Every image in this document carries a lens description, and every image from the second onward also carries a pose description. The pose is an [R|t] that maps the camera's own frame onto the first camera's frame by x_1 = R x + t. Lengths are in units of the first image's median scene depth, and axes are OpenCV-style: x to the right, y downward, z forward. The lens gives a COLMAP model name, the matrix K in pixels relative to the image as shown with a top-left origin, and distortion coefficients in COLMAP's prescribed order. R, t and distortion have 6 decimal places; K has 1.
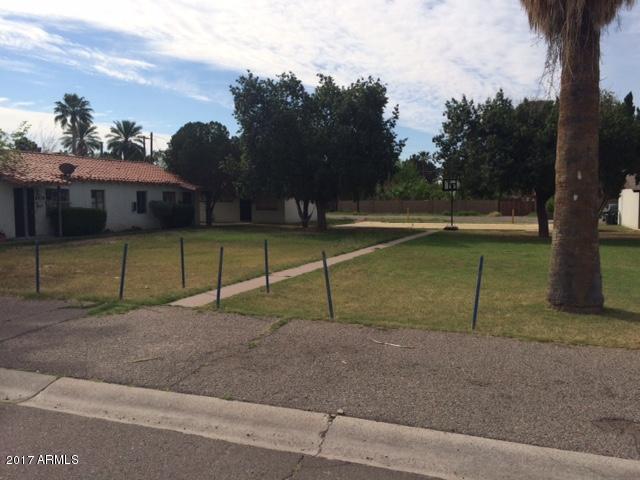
lens RADIAL K [[551.2, 0, 318.3], [0, 551.2, 238.9], [0, 0, 1]] dist [0.059485, -0.011585]
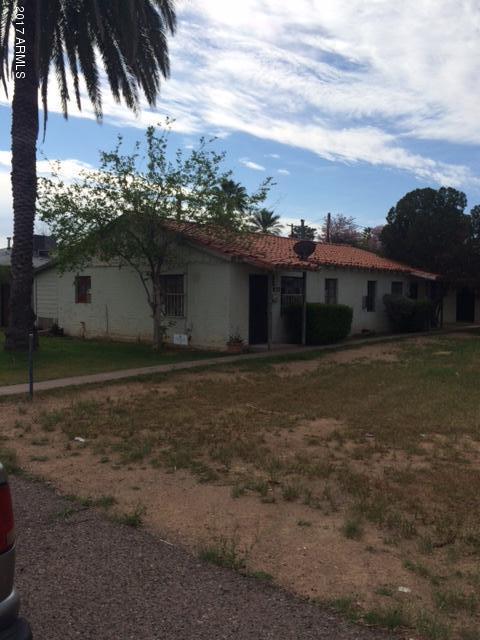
lens RADIAL K [[551.2, 0, 241.1], [0, 551.2, 320.3], [0, 0, 1]] dist [0.059485, -0.011585]
pose [[0.948154, 0.027497, -0.316620, -0.163773], [-0.033884, 0.999318, -0.014686, -0.011778], [0.316000, 0.024653, 0.948439, 0.171012]]
